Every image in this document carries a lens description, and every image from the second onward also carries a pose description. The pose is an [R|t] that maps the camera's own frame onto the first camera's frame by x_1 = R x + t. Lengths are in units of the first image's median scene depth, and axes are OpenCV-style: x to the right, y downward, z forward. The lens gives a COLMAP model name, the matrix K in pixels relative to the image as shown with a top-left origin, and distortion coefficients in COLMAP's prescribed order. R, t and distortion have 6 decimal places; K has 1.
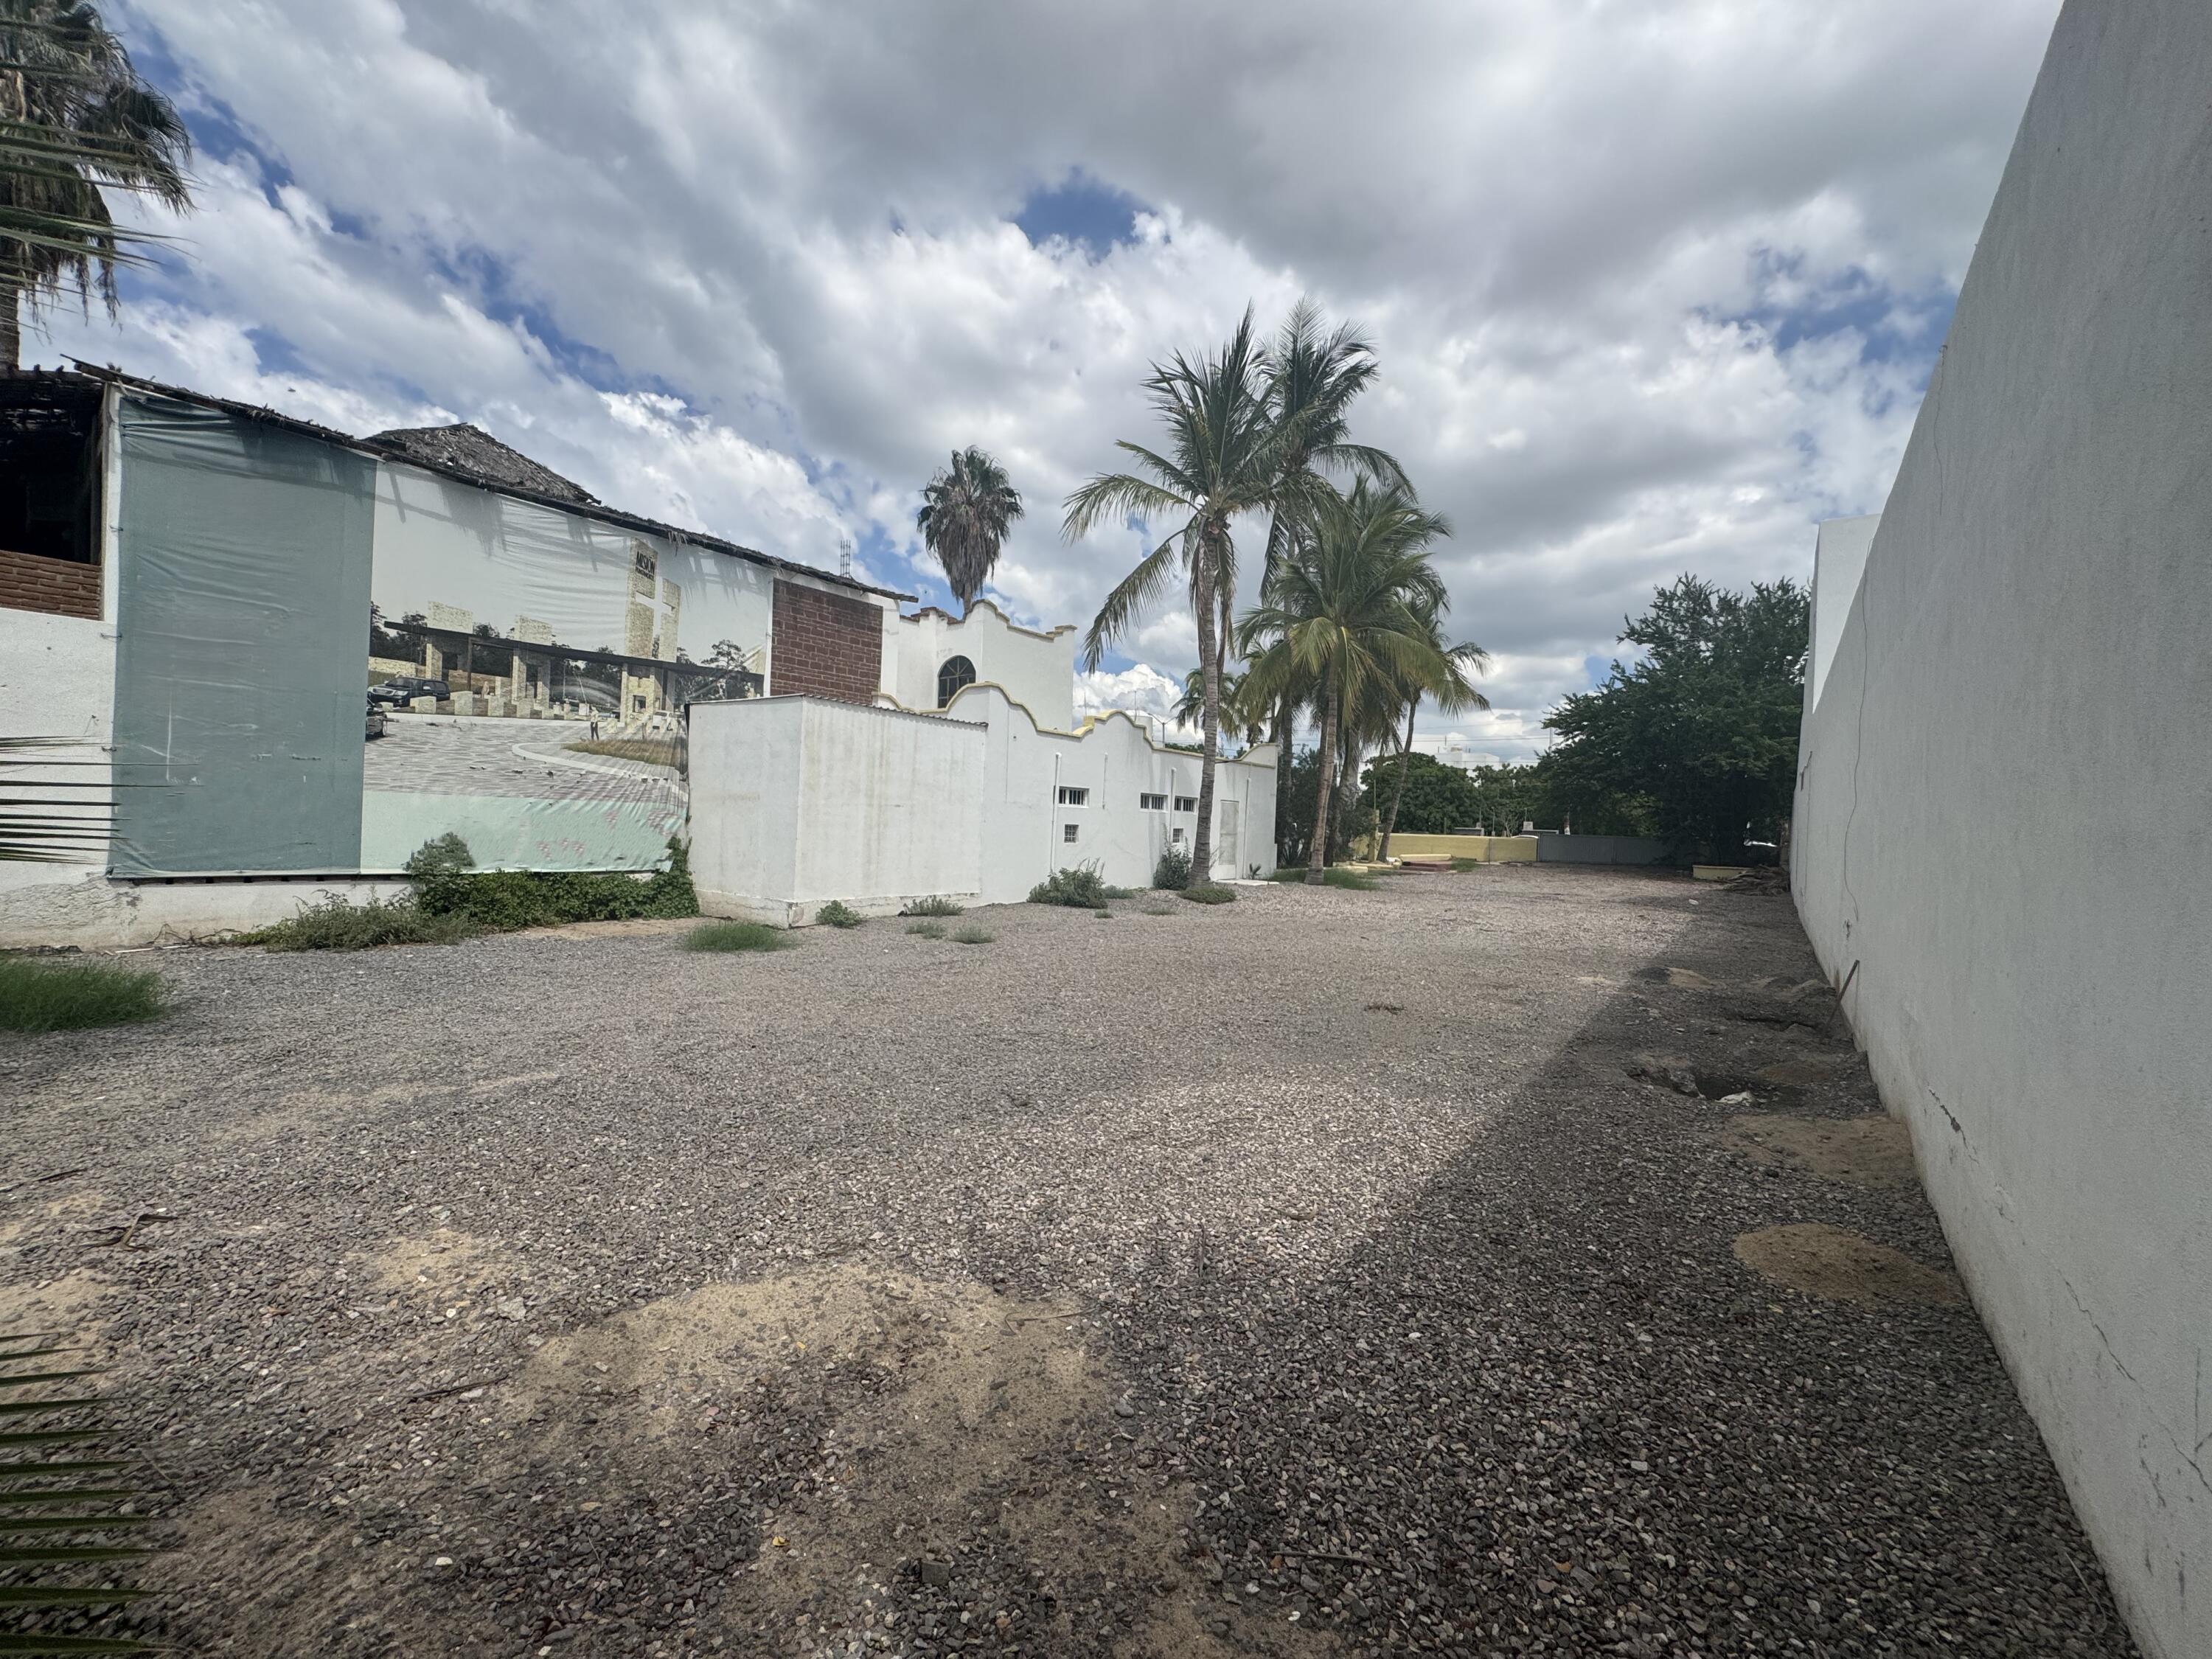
lens RADIAL K [[886.8, 0, 1106.0], [0, 886.8, 817.7], [0, 0, 1]] dist [0.002908, 0.000016]
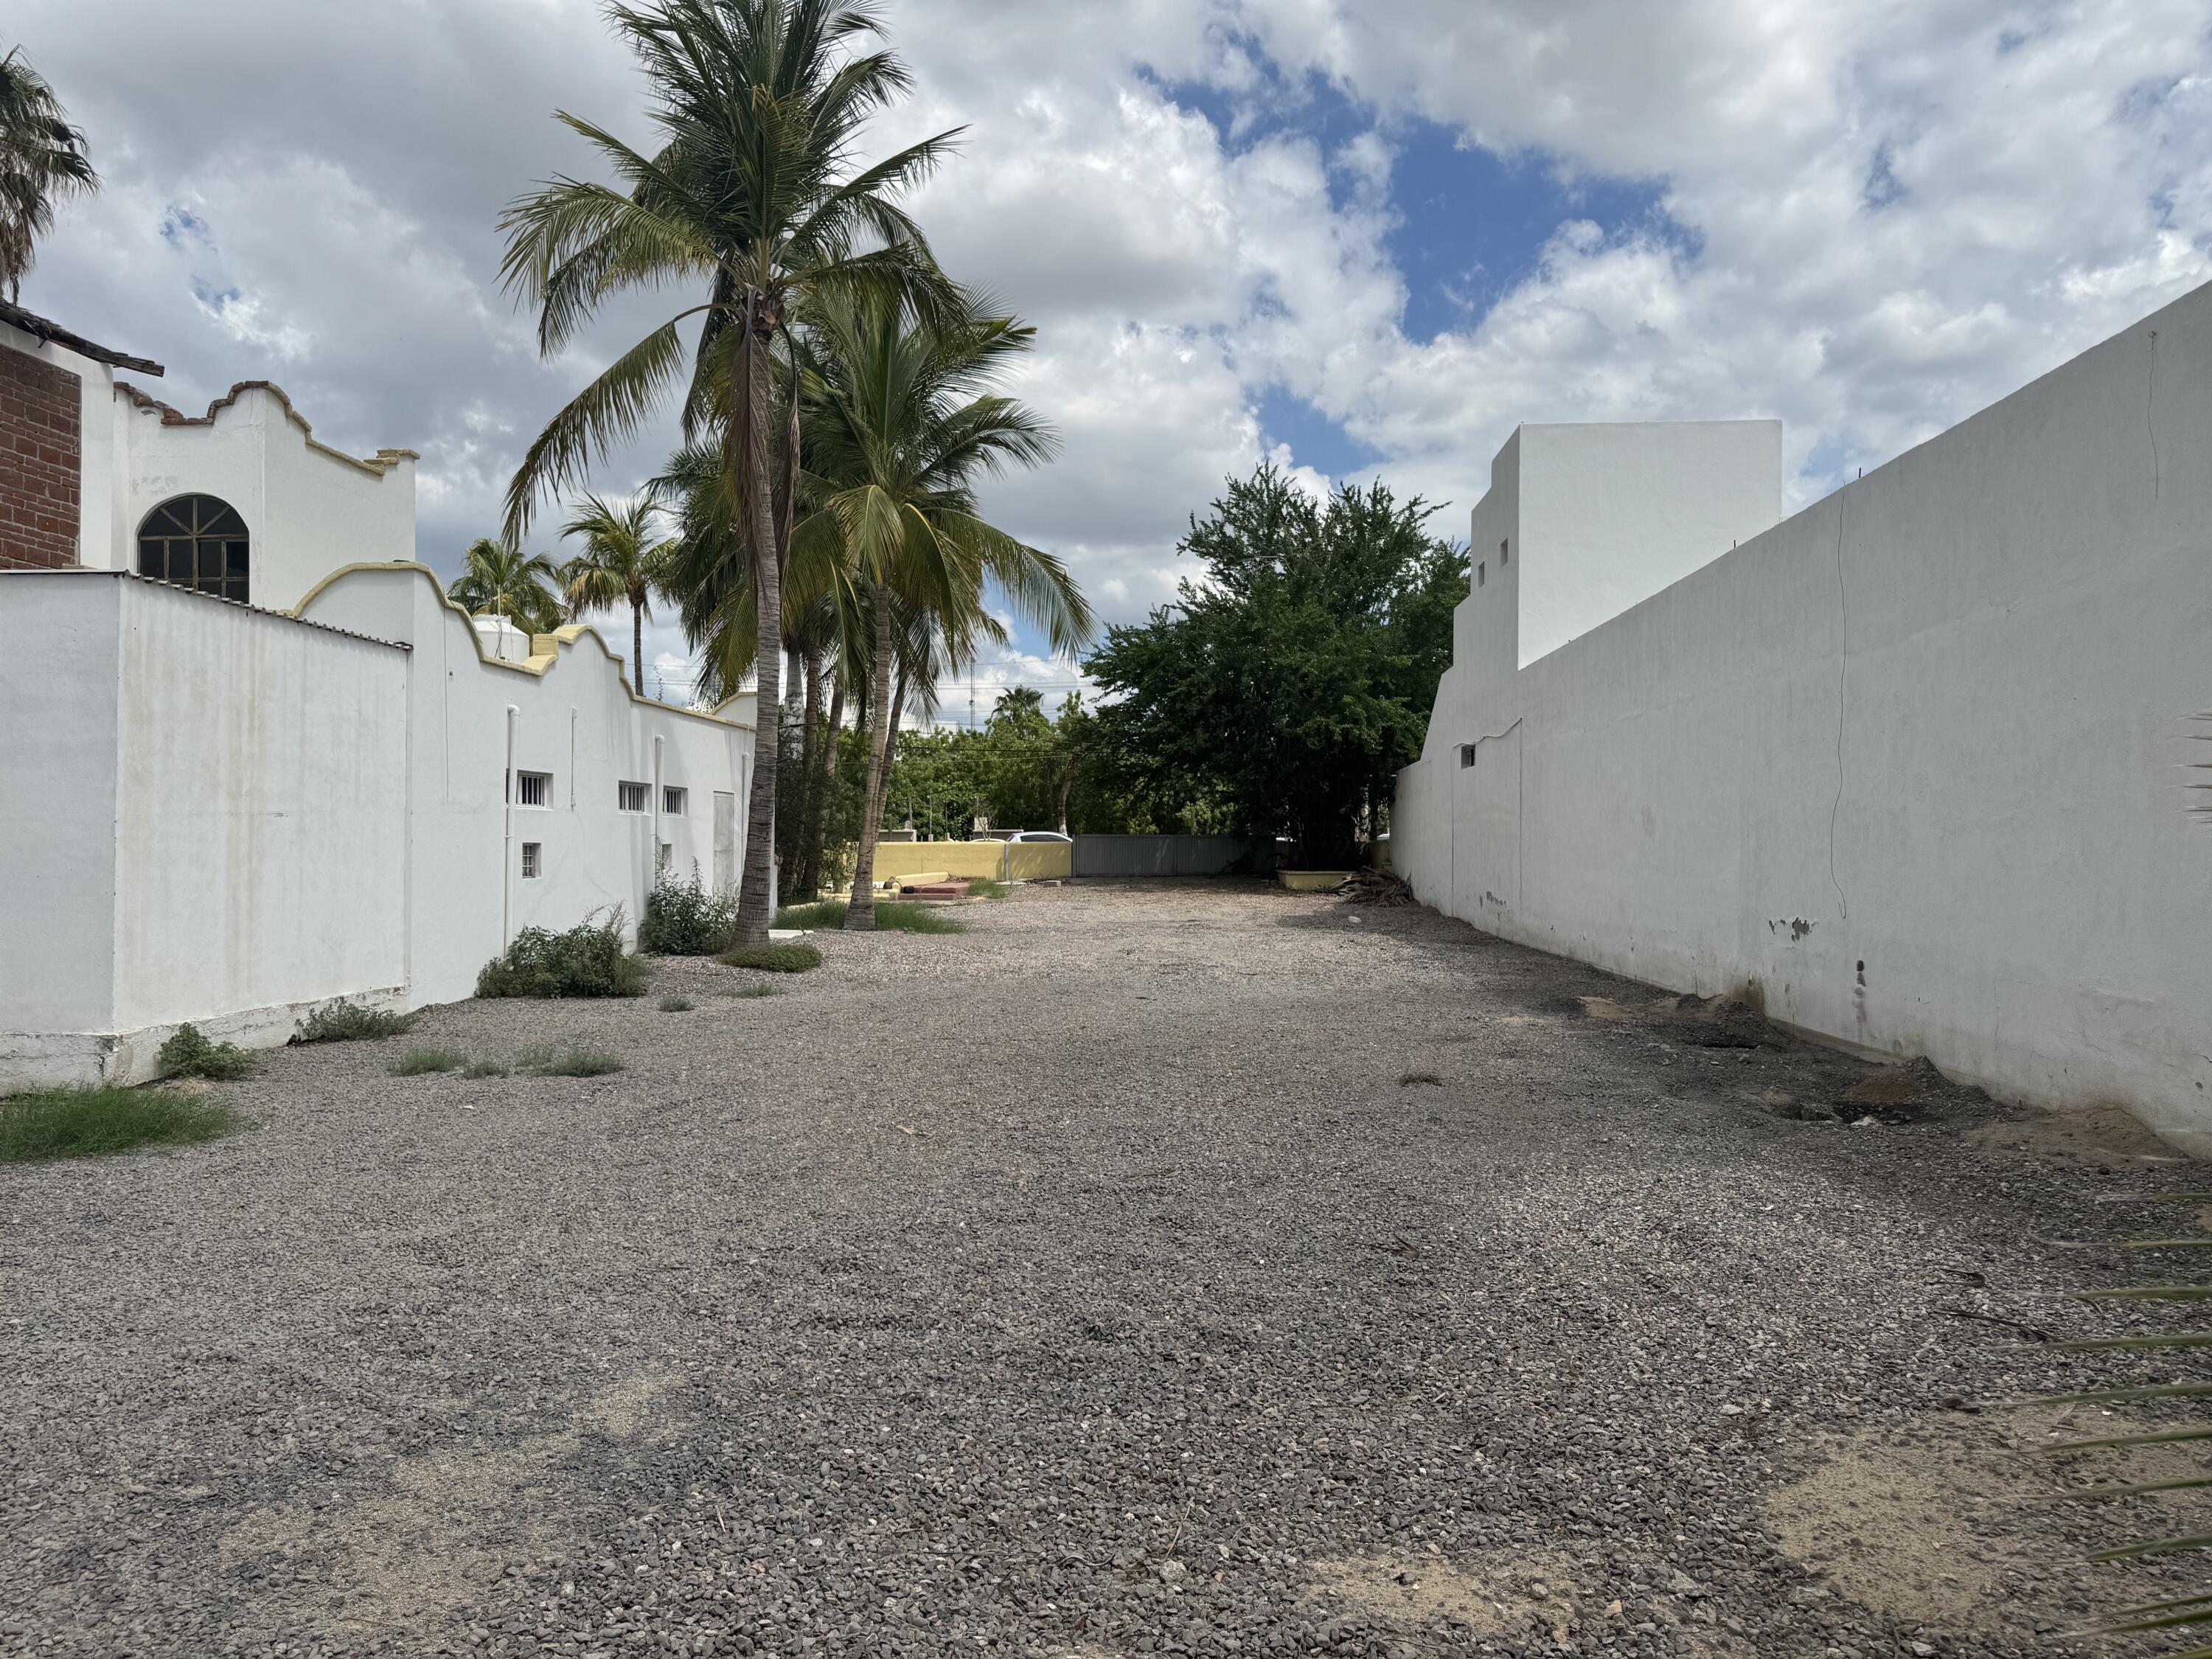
lens RADIAL K [[1562.7, 0, 1105.7], [0, 1562.7, 836.0], [0, 0, 1]] dist [0.006262, -0.004930]
pose [[0.827327, -0.032063, 0.560805, -0.223746], [0.025526, 0.999484, 0.019486, -0.004507], [-0.561141, -0.001806, 0.827718, 0.038745]]
